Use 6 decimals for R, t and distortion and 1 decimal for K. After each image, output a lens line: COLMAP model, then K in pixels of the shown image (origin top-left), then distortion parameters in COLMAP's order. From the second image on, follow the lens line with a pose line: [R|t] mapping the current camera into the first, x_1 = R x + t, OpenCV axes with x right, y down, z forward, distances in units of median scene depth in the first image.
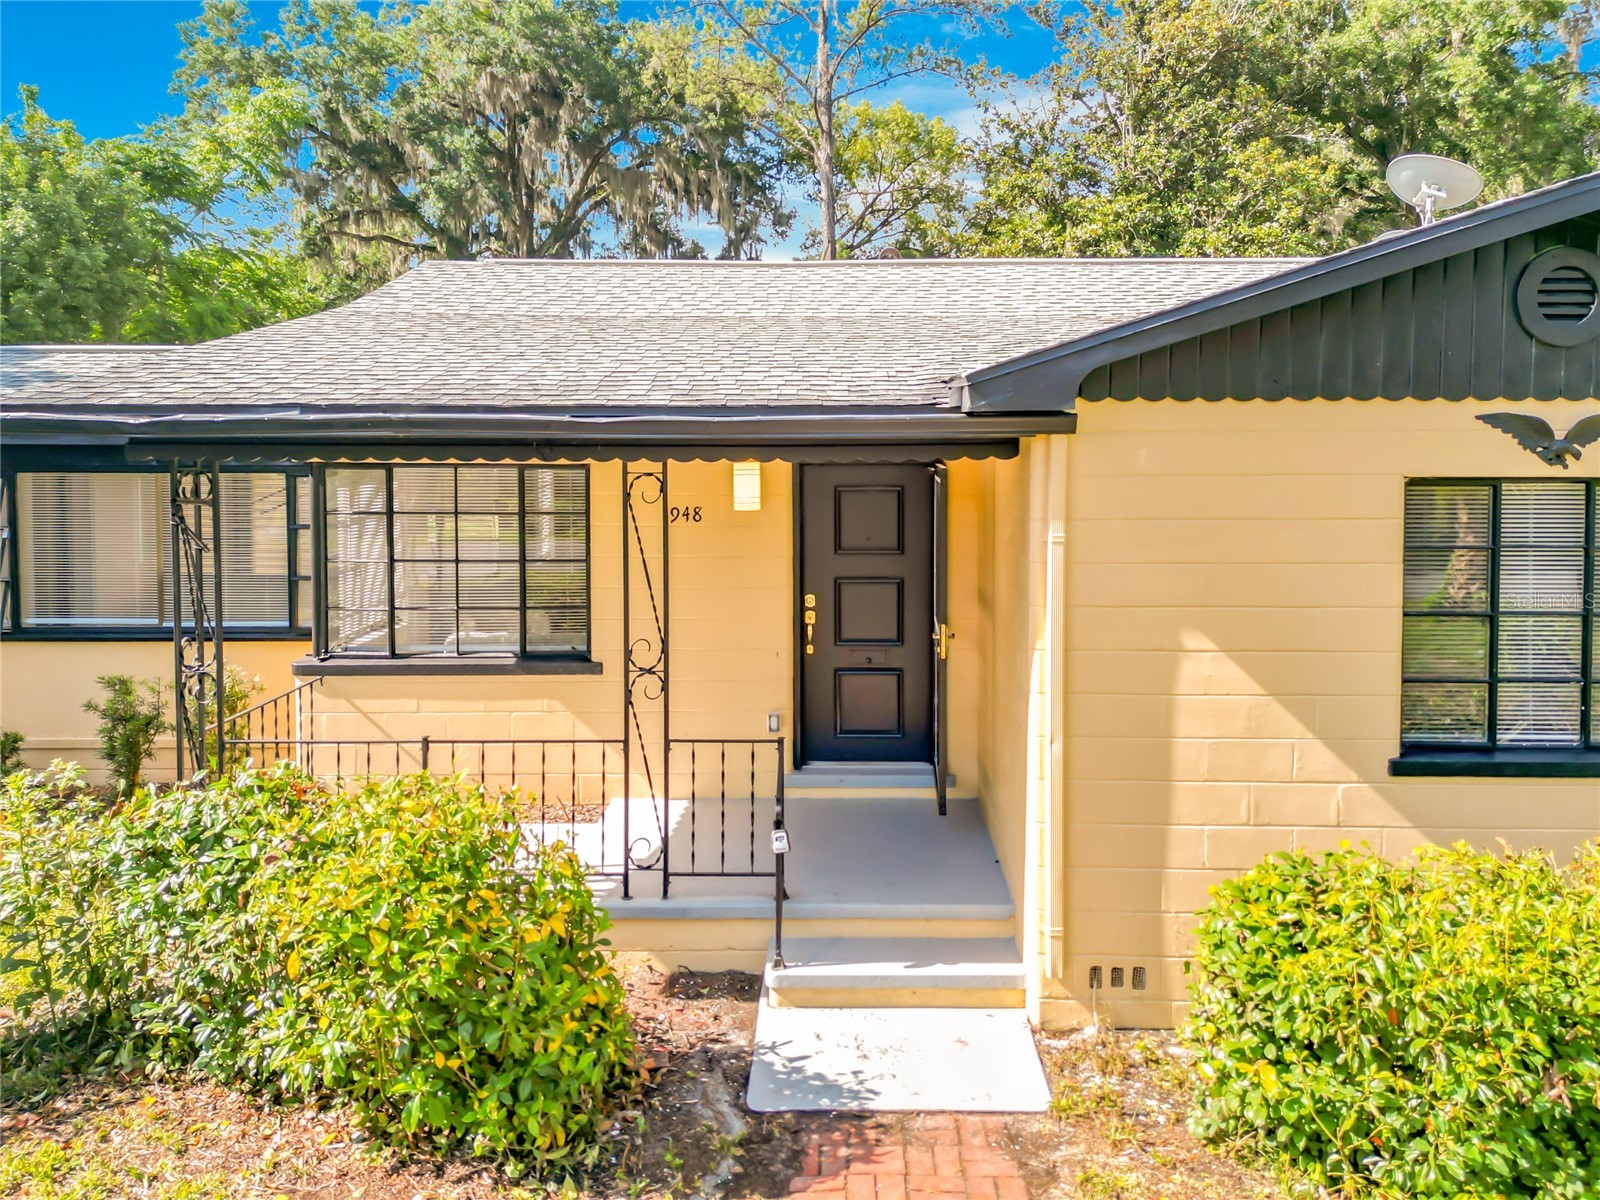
lens RADIAL K [[1183.0, 0, 819.9], [0, 1183.0, 476.0], [0, 0, 1]] dist [0.084230, -0.091898]
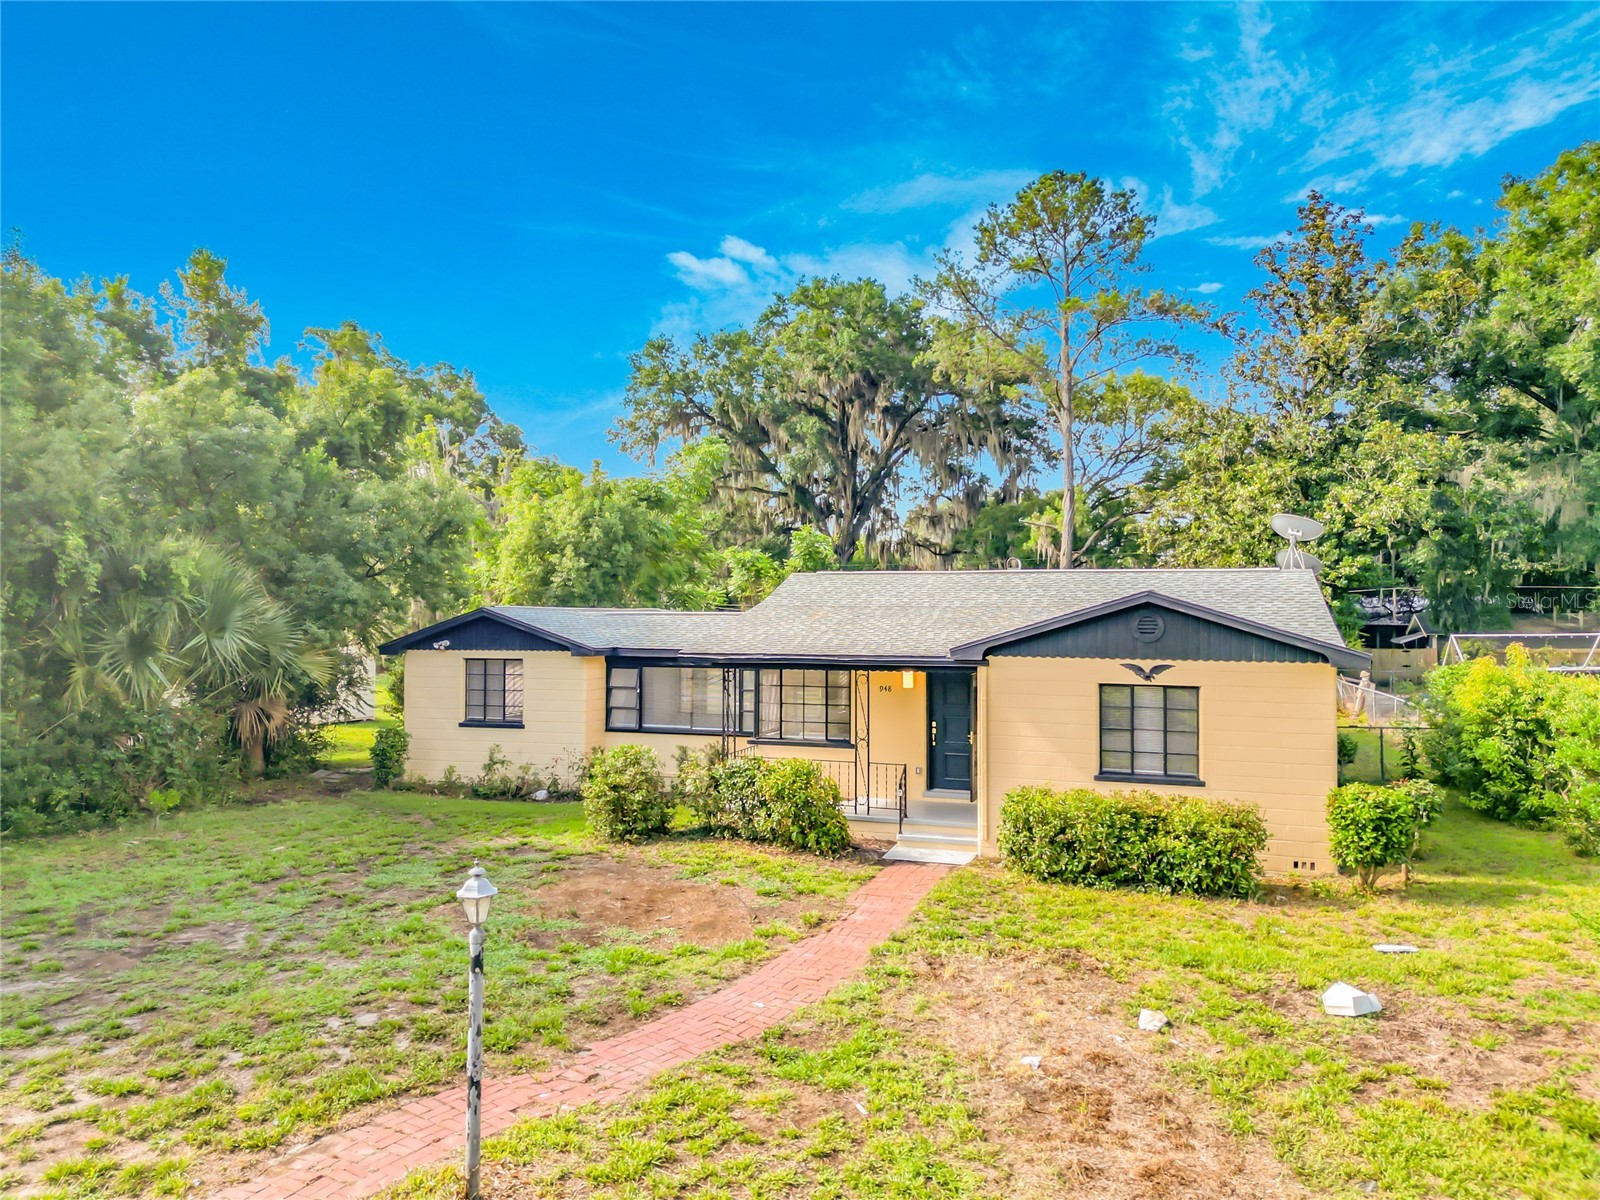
lens RADIAL K [[1114.5, 0, 800.3], [0, 1114.5, 547.6], [0, 0, 1]] dist [0.088465, -0.082374]
pose [[0.957465, -0.010461, -0.288361, 0.418751], [-0.017745, 0.995317, -0.095027, -0.041708], [0.288005, 0.096102, 0.952795, -1.439546]]
